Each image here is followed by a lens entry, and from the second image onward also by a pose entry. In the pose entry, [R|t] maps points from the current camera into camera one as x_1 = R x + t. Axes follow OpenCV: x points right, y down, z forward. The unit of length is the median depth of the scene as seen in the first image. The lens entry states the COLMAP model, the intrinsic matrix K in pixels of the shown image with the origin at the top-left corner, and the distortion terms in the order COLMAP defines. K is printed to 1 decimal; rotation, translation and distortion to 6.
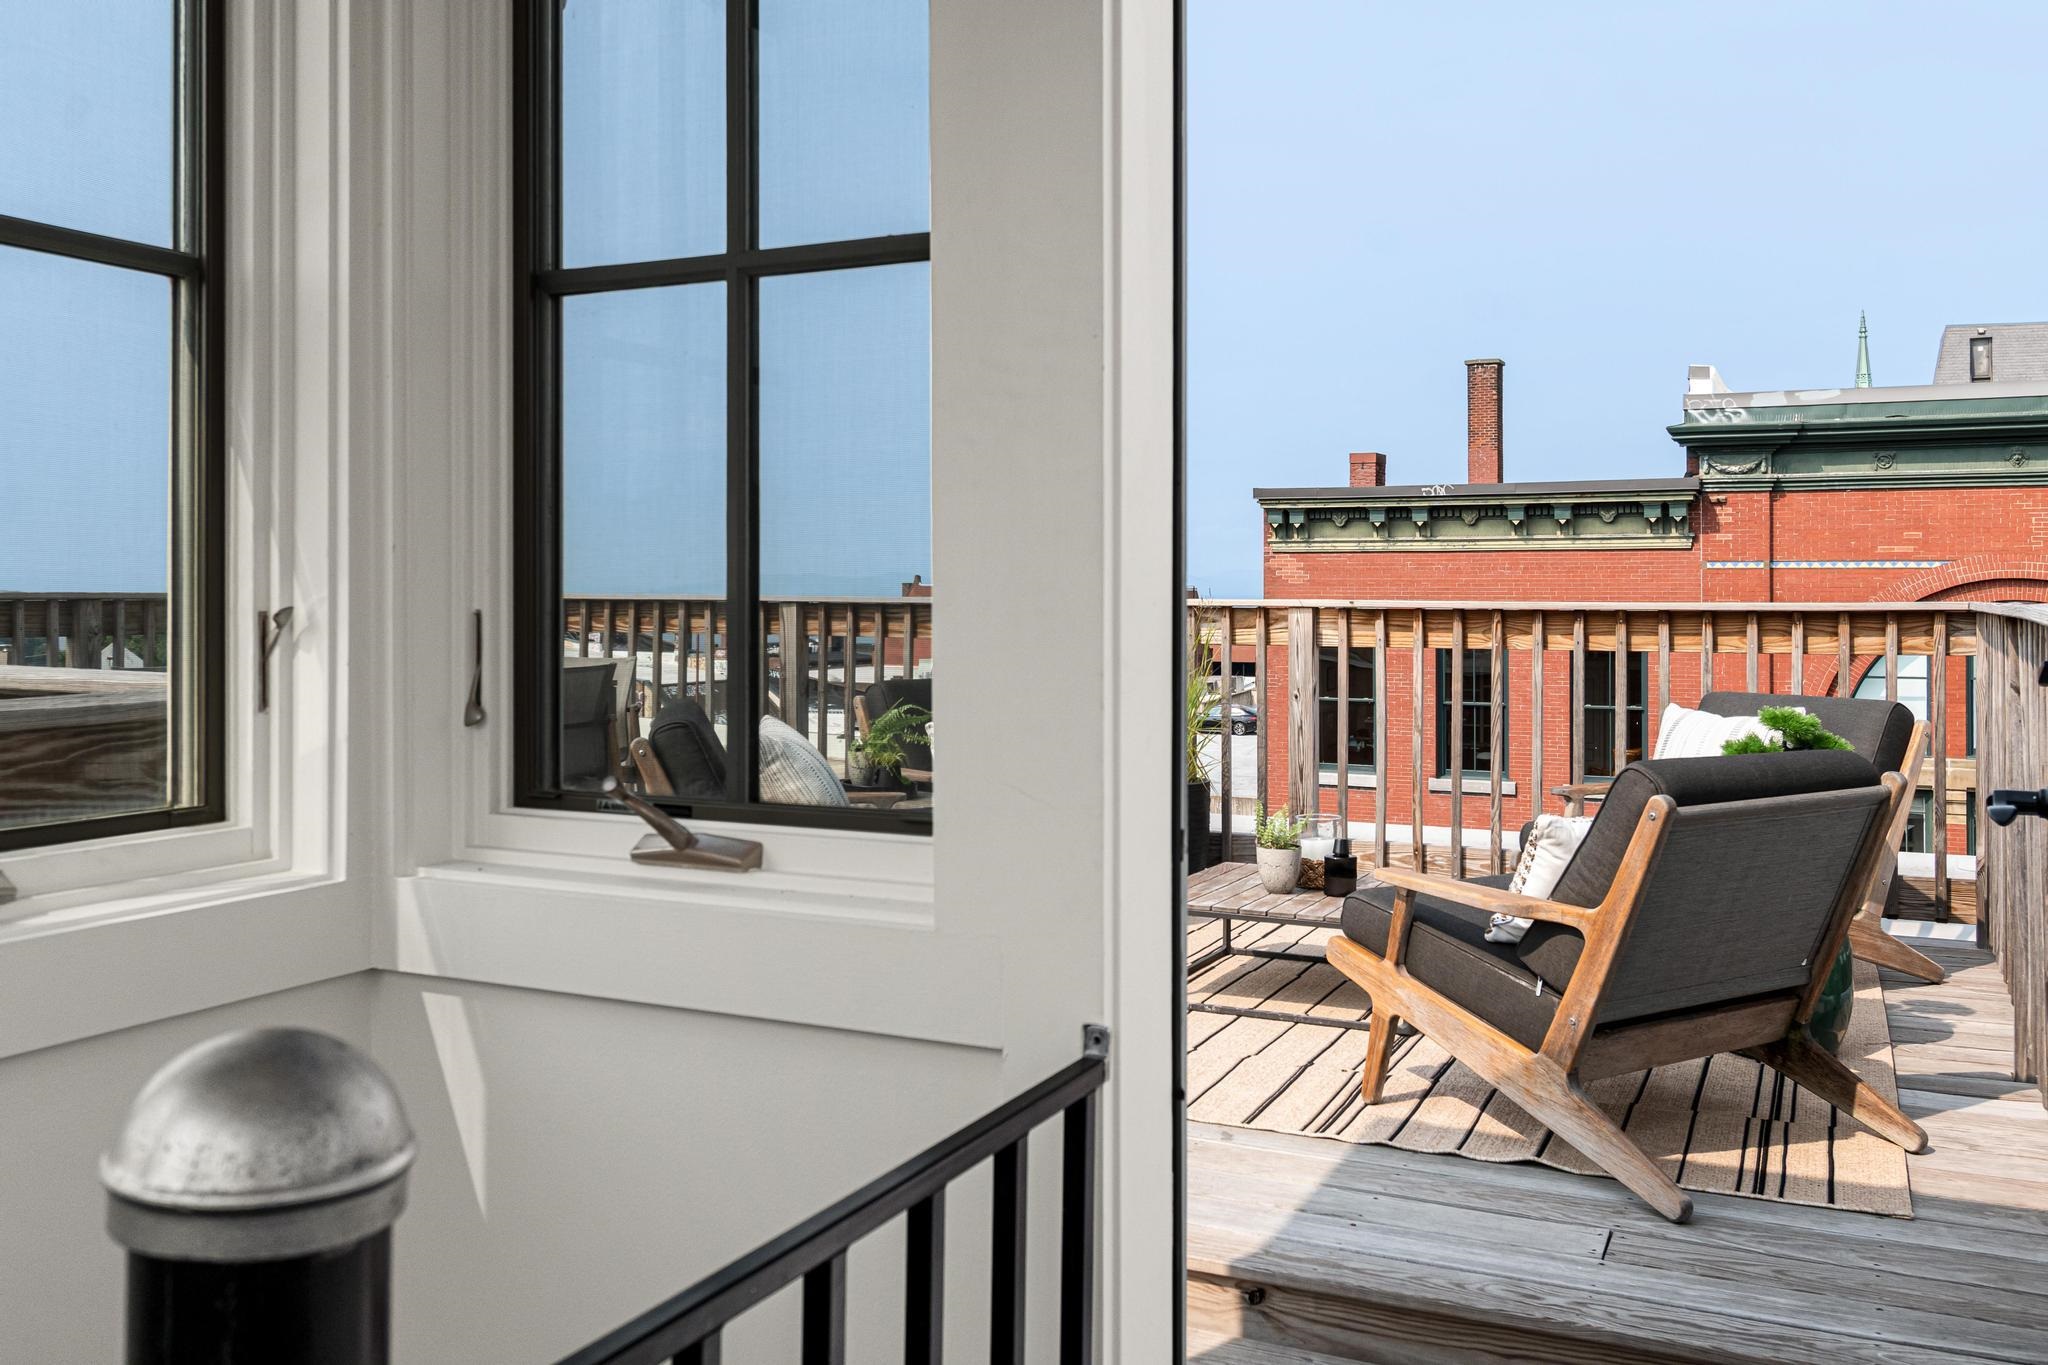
lens RADIAL K [[1721.7, 0, 992.0], [0, 1721.7, 565.2], [0, 0, 1]] dist [0.003130, -0.006021]
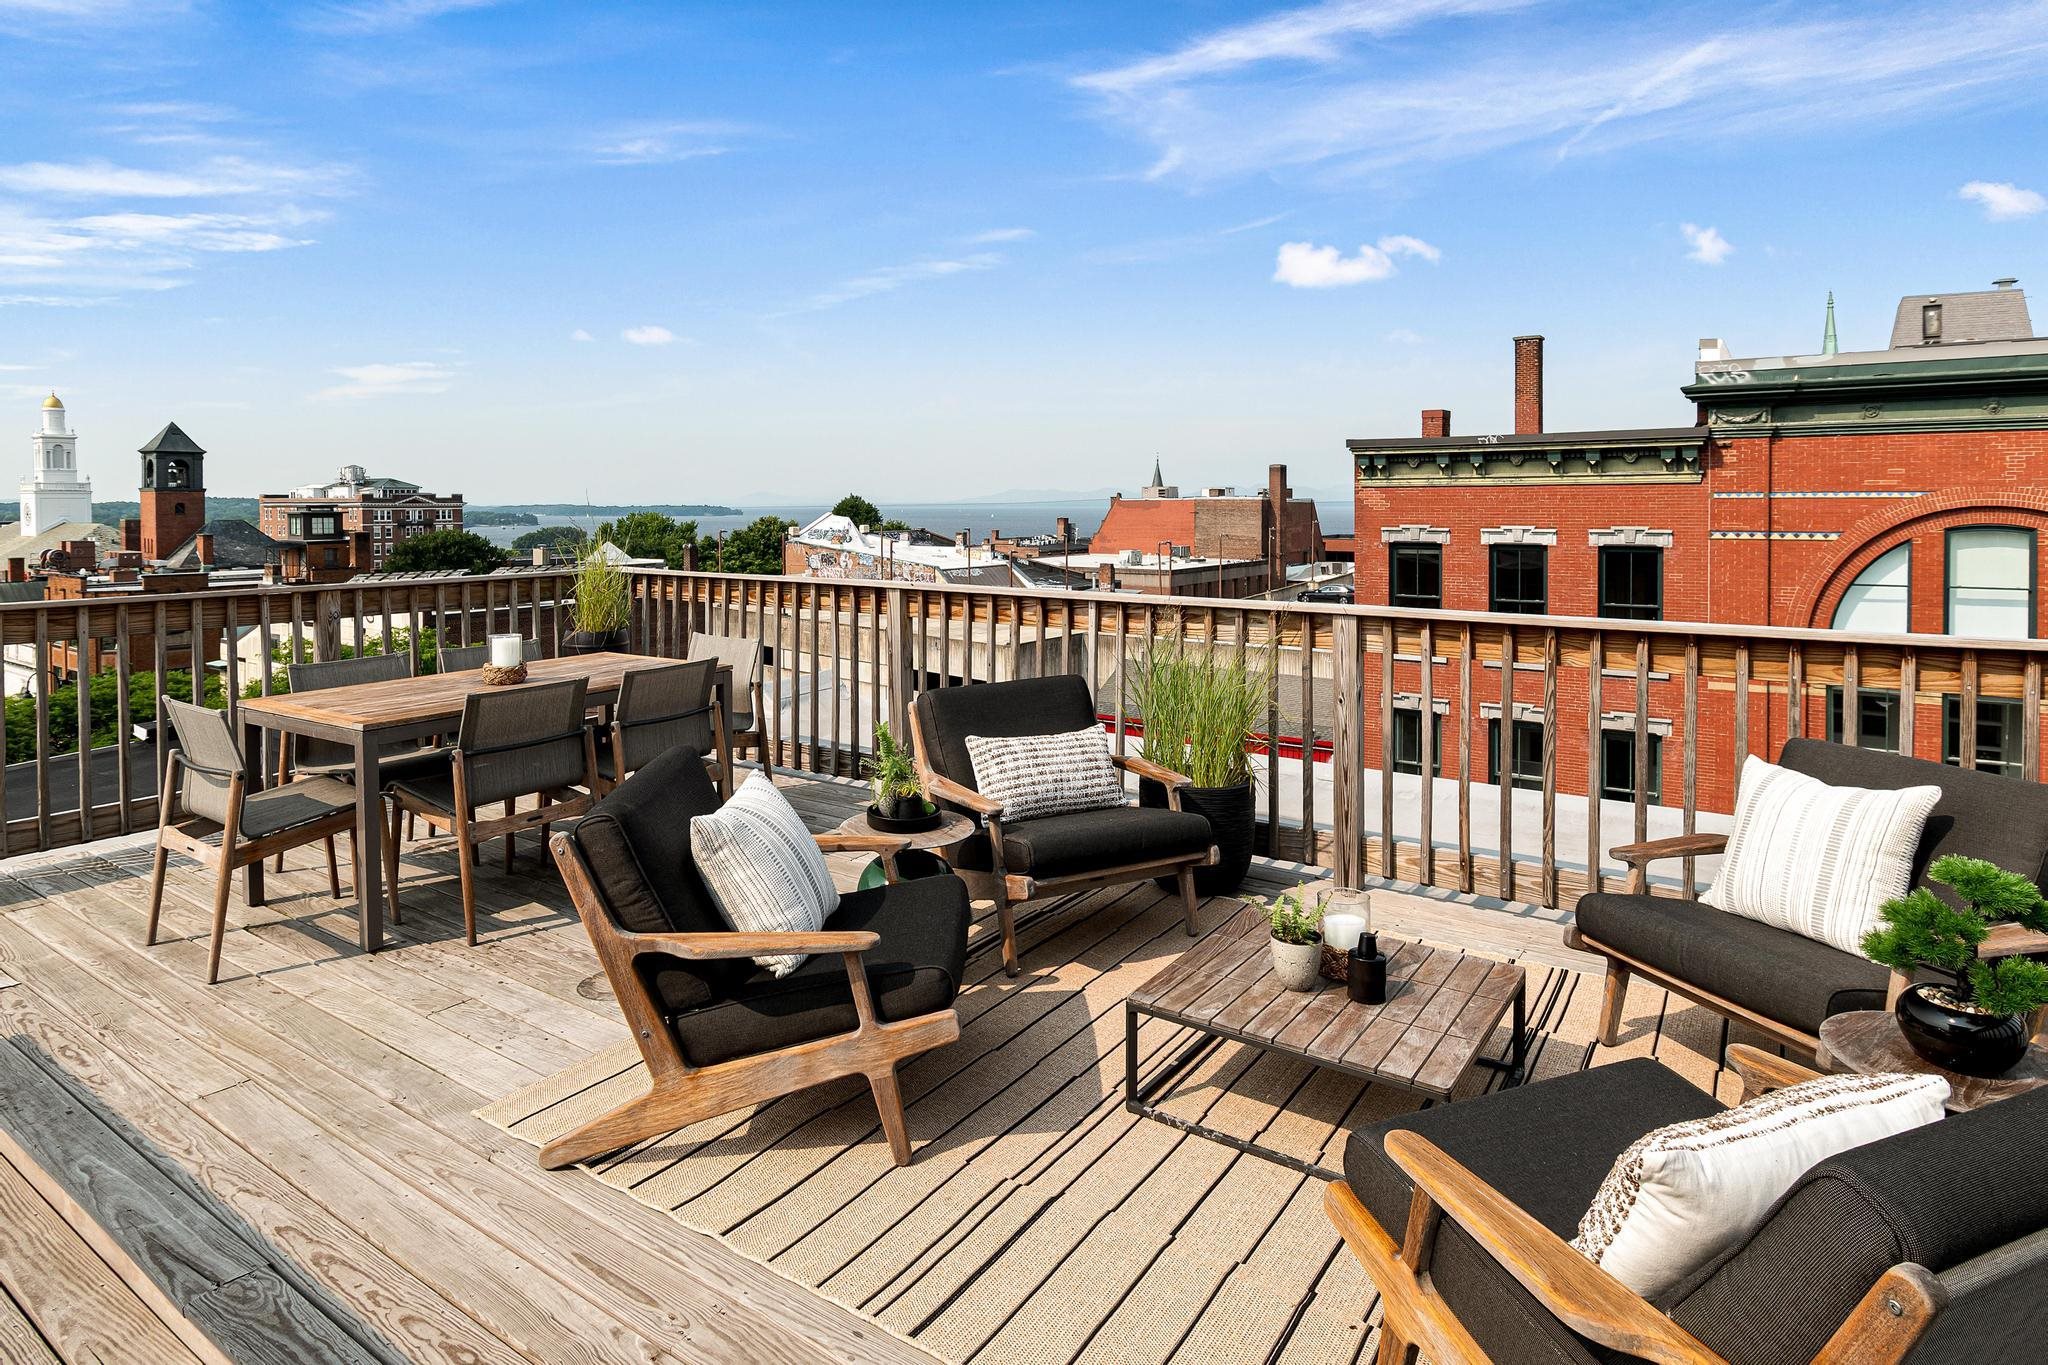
lens RADIAL K [[1147.1, 0, 991.1], [0, 1147.1, 525.8], [0, 0, 1]] dist [0.005673, -0.005567]
pose [[0.987541, -0.006788, -0.157216, 0.021095], [0.012464, 0.999305, 0.035145, -0.014473], [0.156868, -0.036666, 0.986939, 0.078974]]
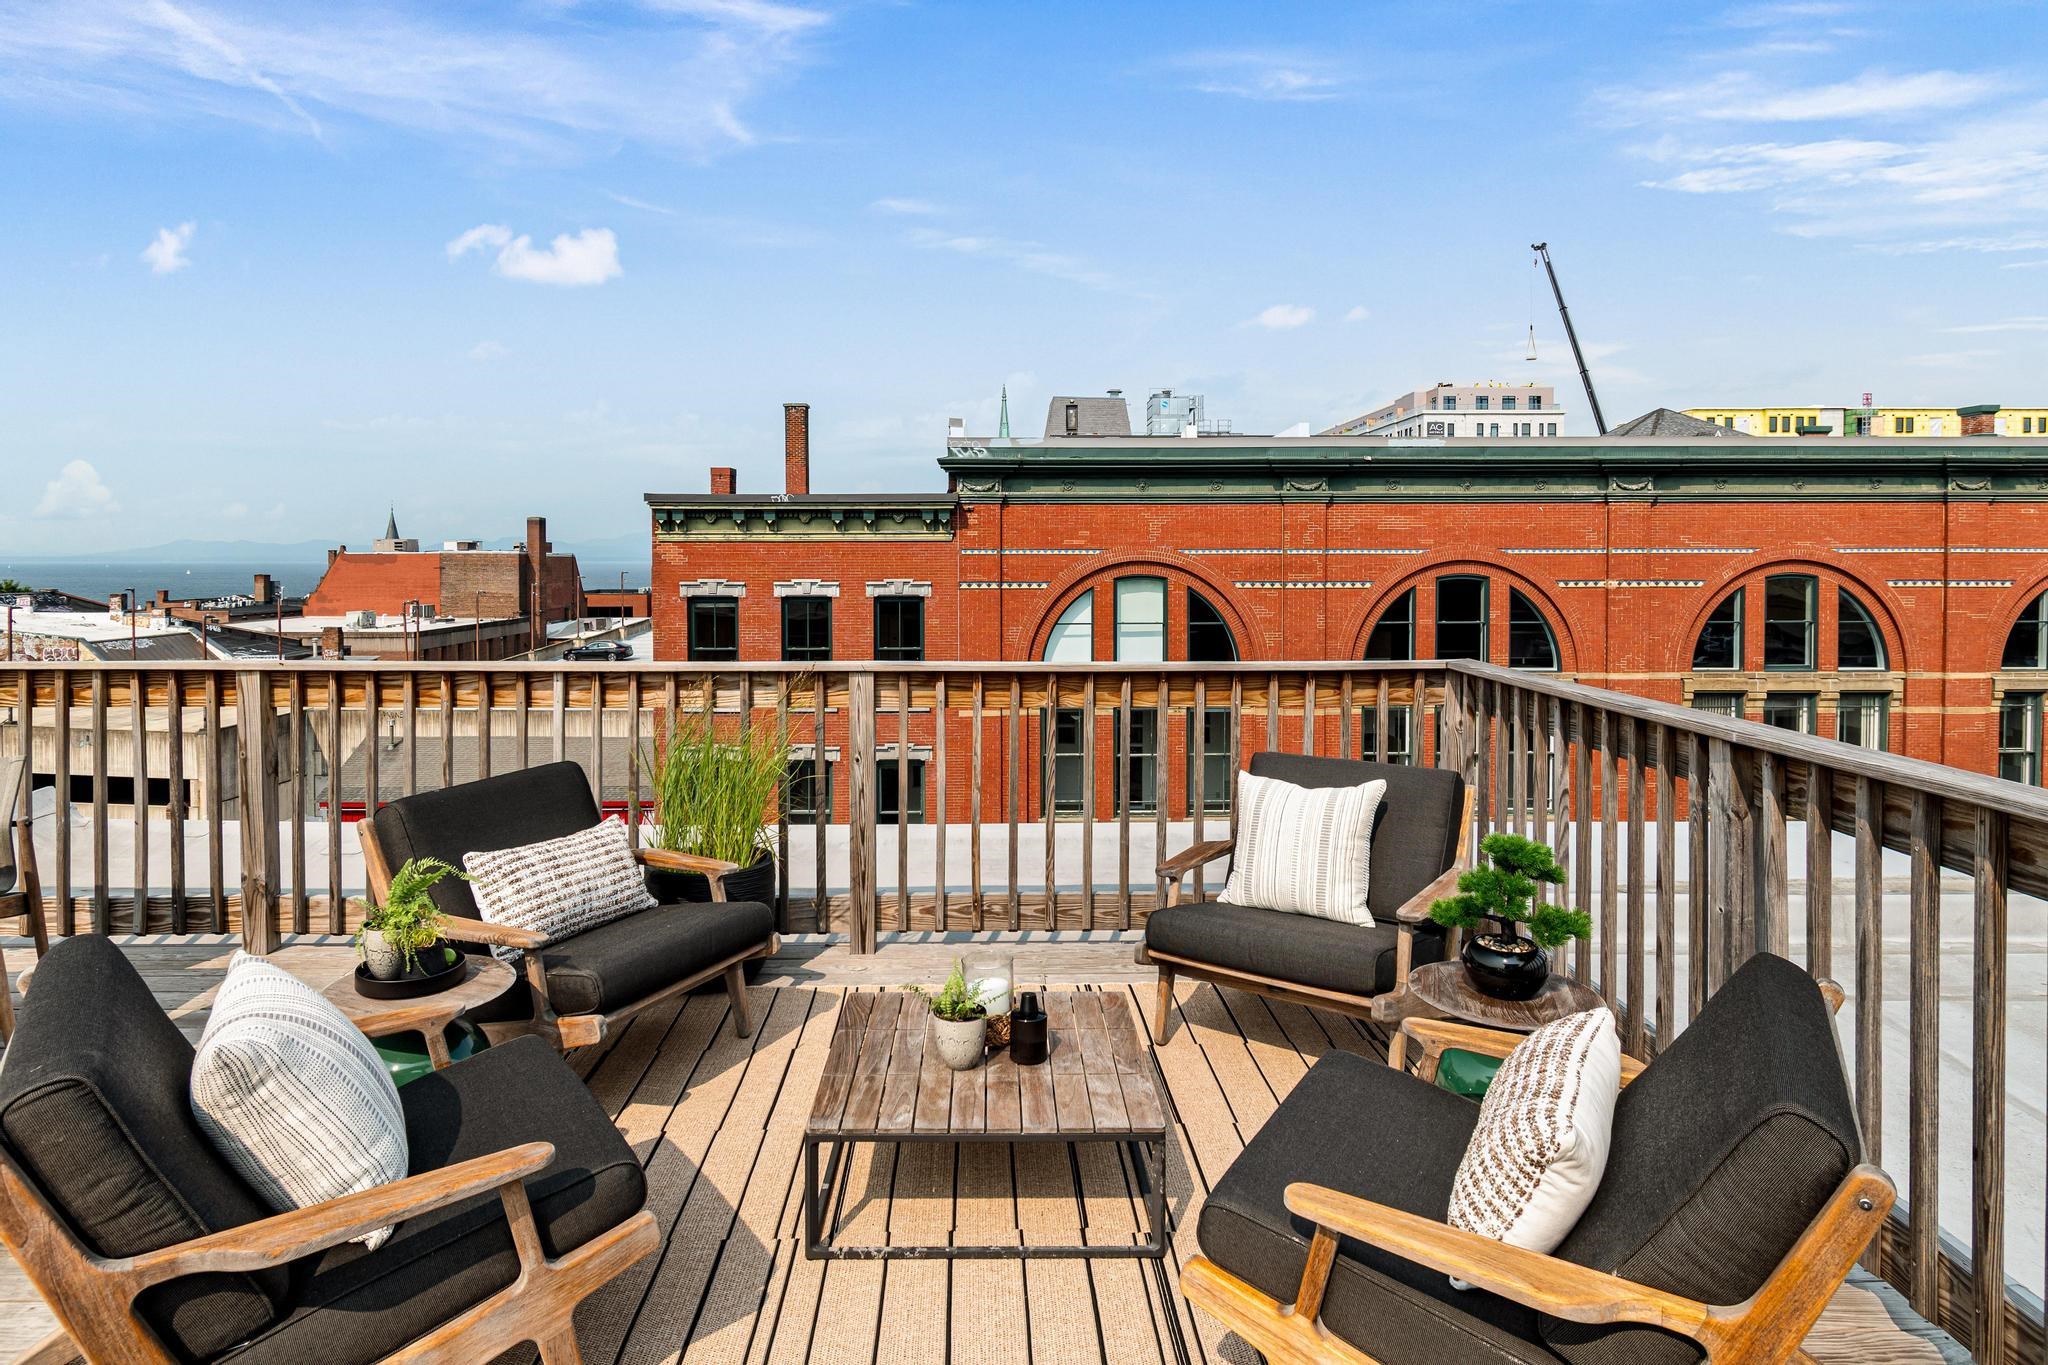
lens RADIAL K [[1149.2, 0, 998.0], [0, 1149.2, 576.9], [0, 0, 1]] dist [0.003412, -0.004964]
pose [[0.889093, -0.015652, 0.457458, -0.014709], [-0.000782, 0.999362, 0.035712, -0.014403], [-0.457725, -0.032109, 0.888514, 0.098740]]
